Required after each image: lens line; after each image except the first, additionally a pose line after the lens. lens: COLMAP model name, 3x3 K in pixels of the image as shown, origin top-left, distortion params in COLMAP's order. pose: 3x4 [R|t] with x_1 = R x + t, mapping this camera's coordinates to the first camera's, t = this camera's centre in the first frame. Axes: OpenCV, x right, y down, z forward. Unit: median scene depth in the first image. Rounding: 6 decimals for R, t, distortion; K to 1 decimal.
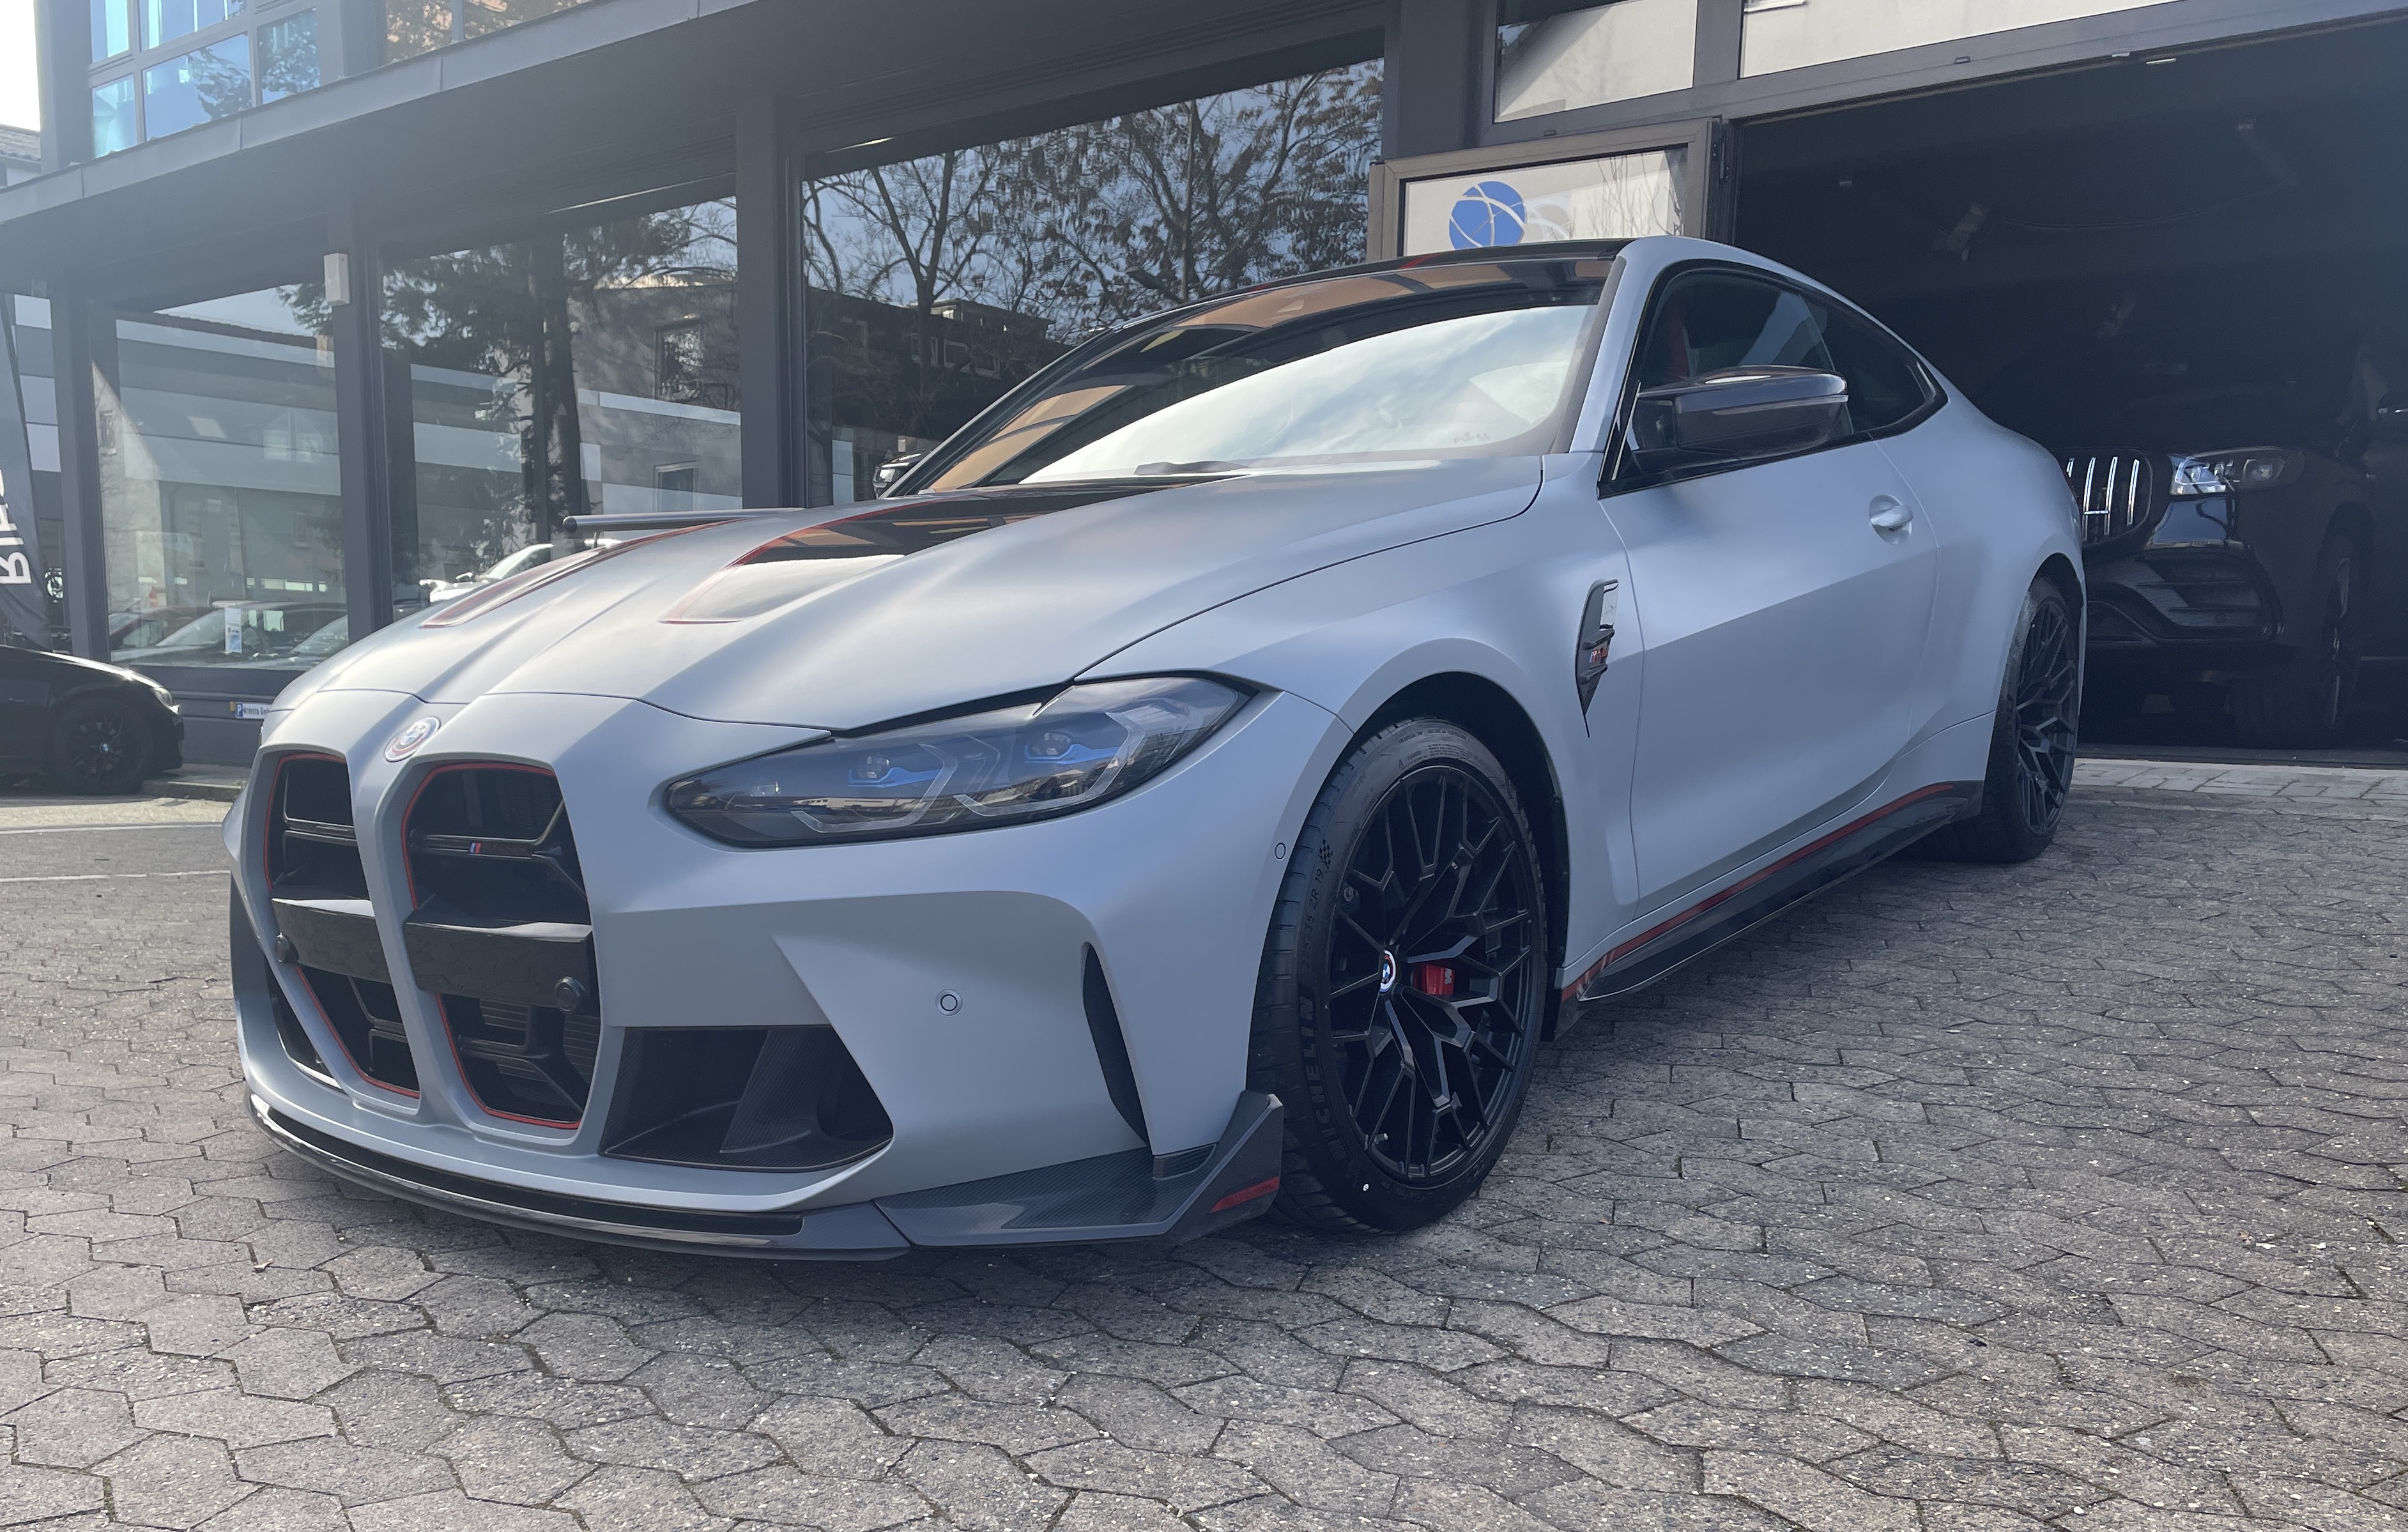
lens RADIAL K [[1930.5, 0, 1123.5], [0, 1930.5, 958.1], [0, 0, 1]] dist [0.086391, -0.106122]
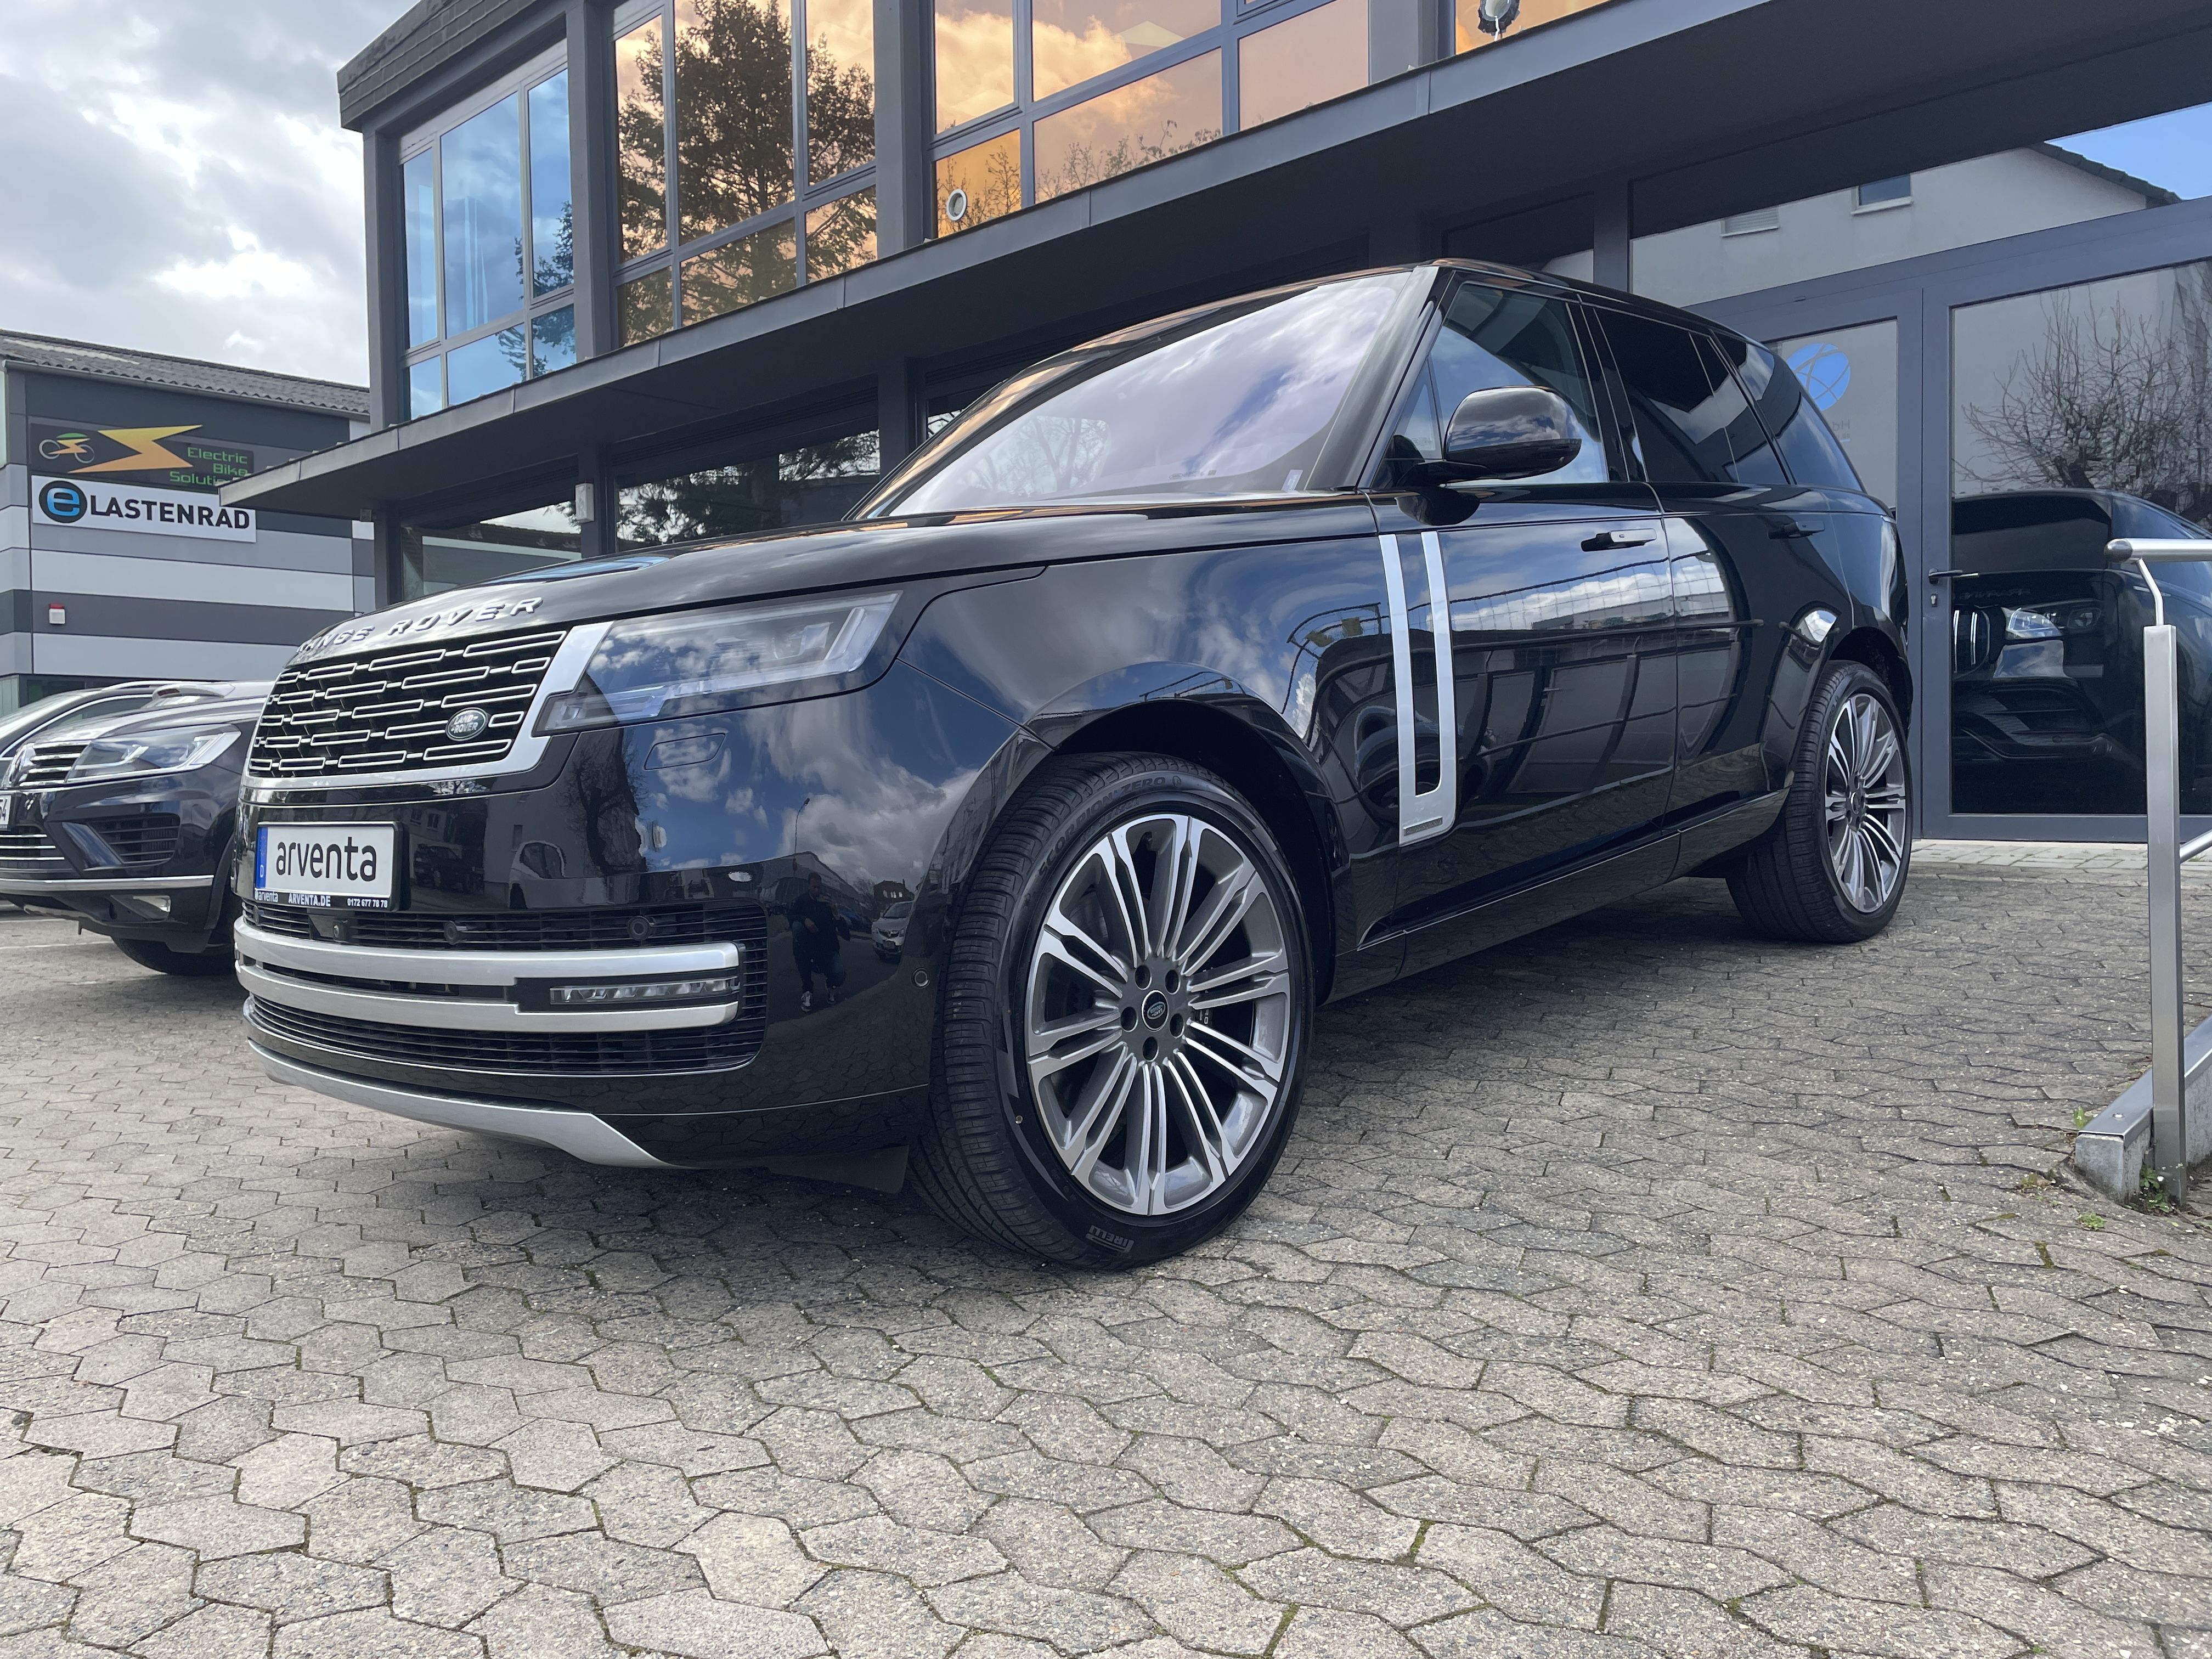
lens RADIAL K [[1648.9, 0, 1102.0], [0, 1648.9, 811.9], [0, 0, 1]] dist [0.088835, -0.109525]
pose [[0.996112, -0.024270, -0.084688, 0.182392], [0.013338, 0.991770, -0.127335, 0.020367], [0.087082, 0.125710, 0.988238, -0.235192]]
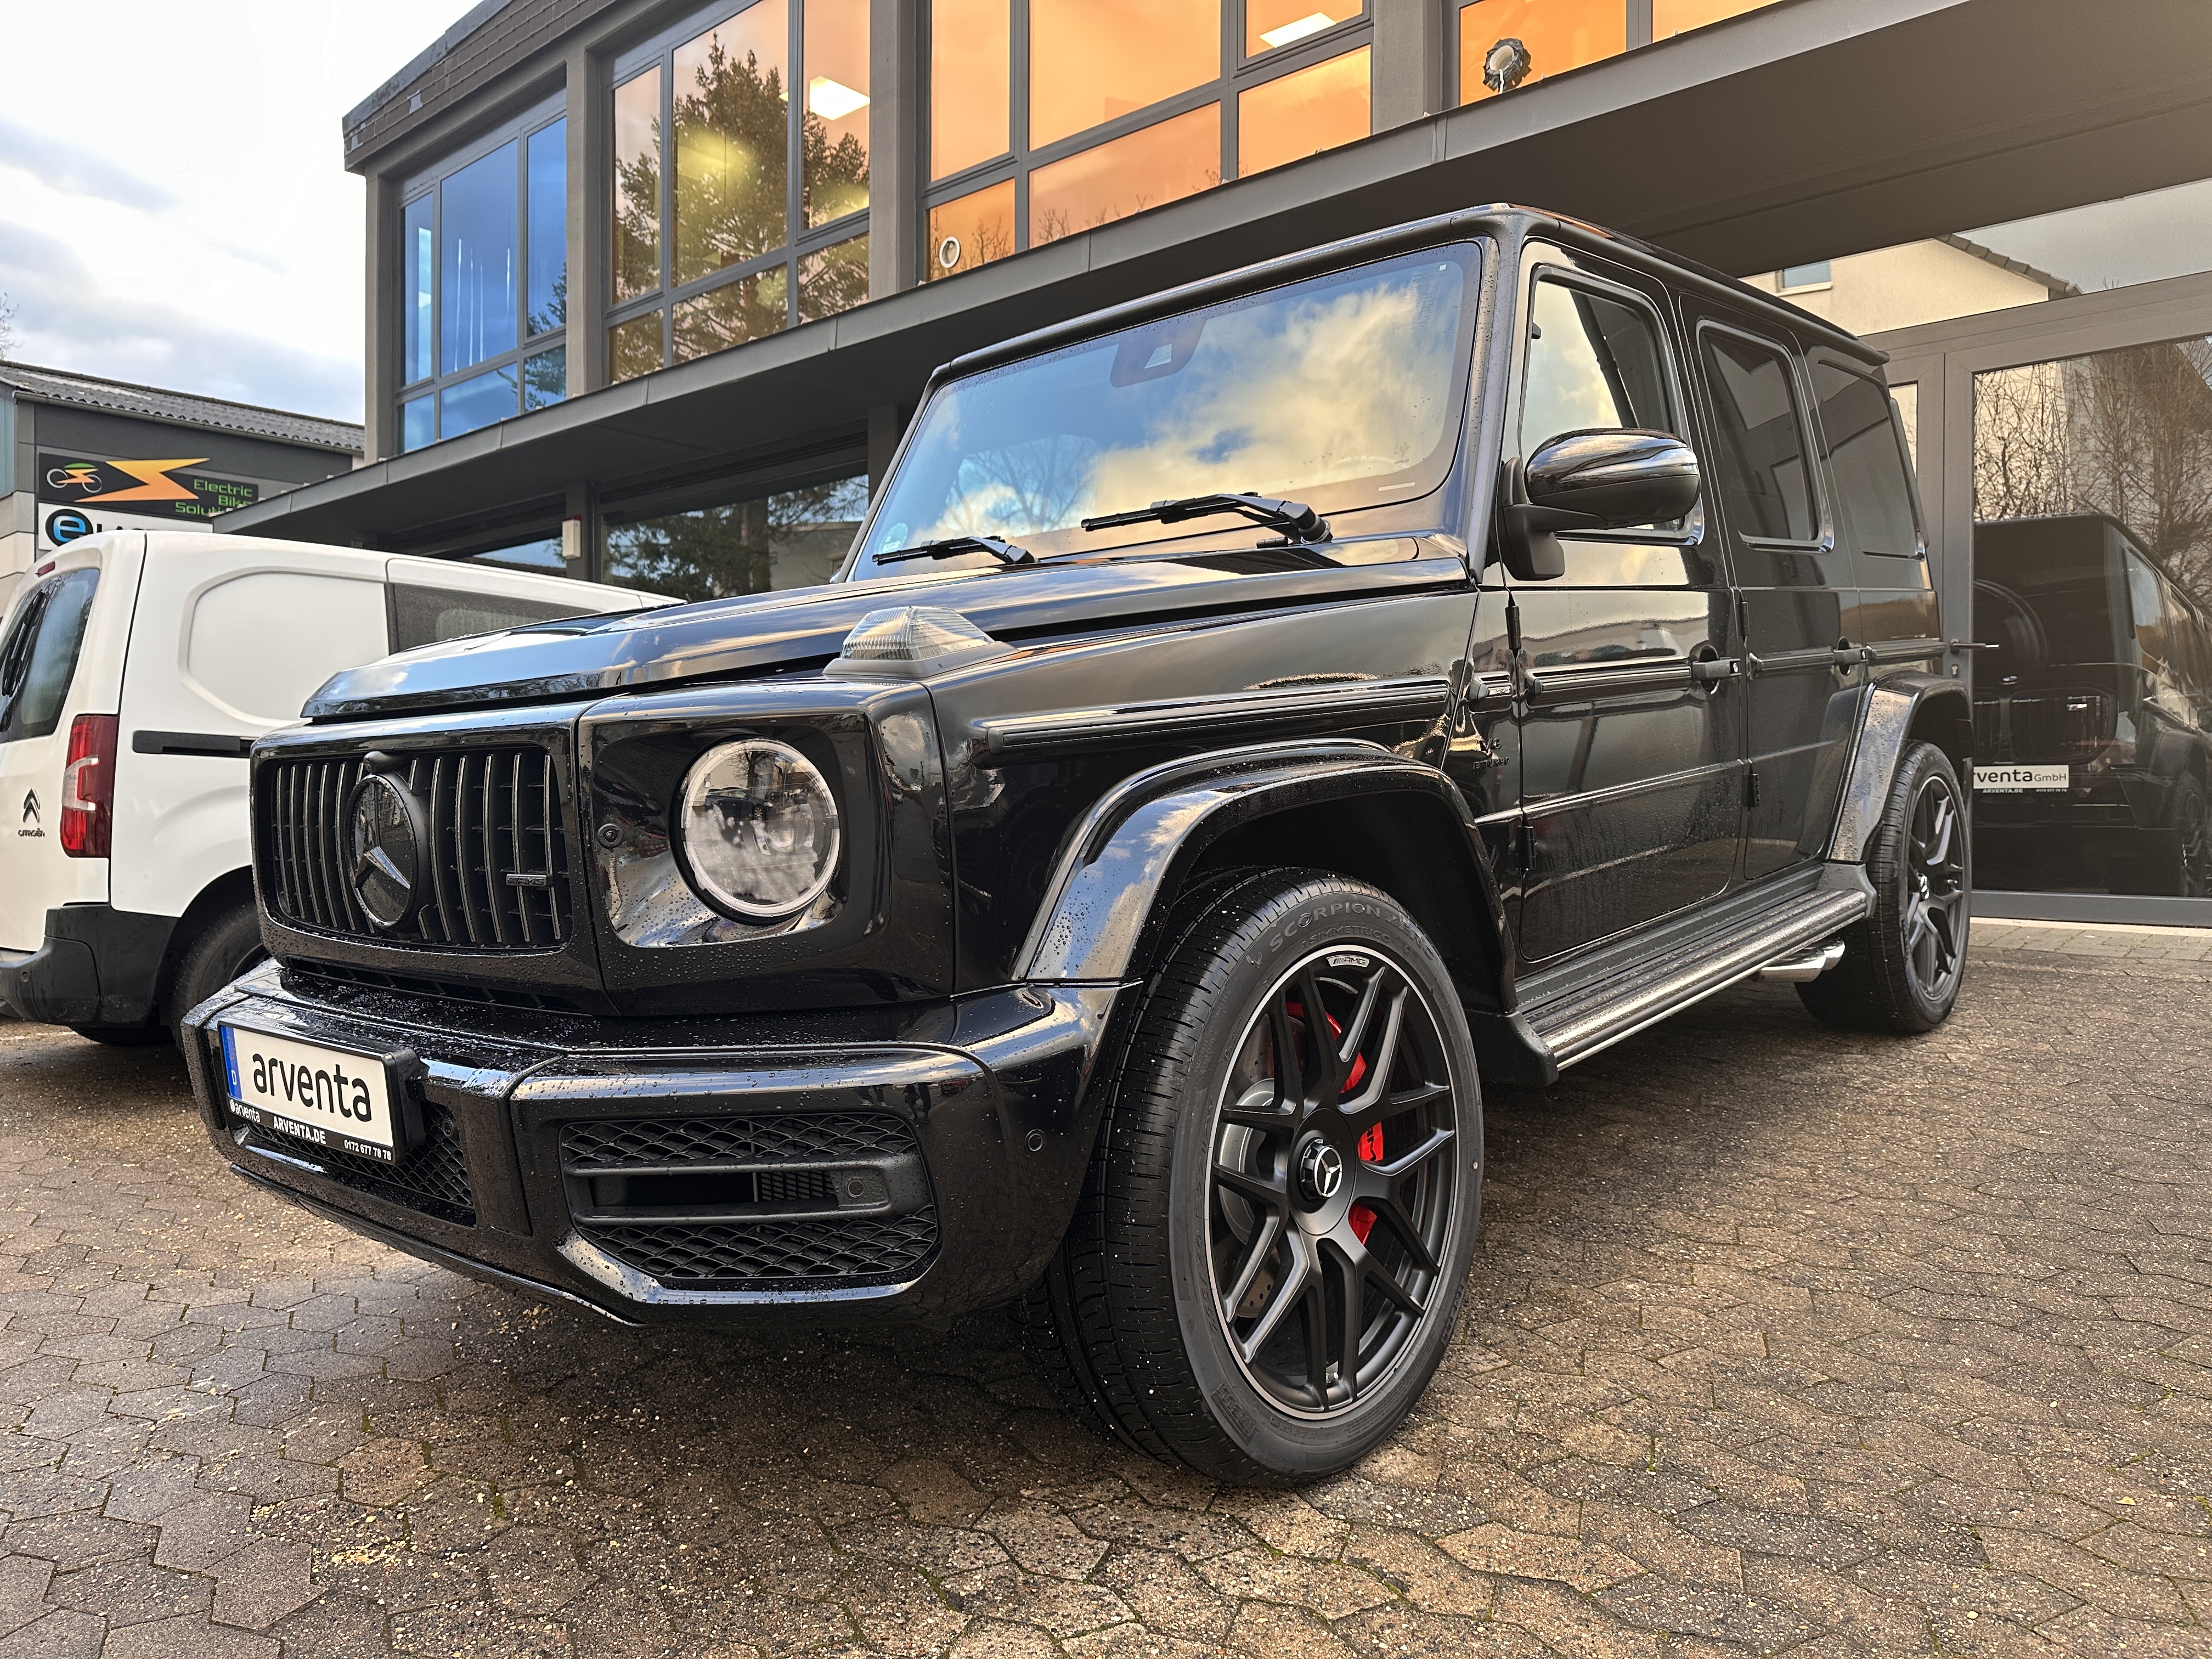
lens RADIAL K [[1555.9, 0, 1109.9], [0, 1555.9, 816.2], [0, 0, 1]] dist [0.004699, -0.008600]
pose [[0.998471, -0.007879, -0.054717, 0.088498], [0.000020, 0.989843, -0.142168, -0.086721], [0.055281, 0.141949, 0.988329, 0.100146]]
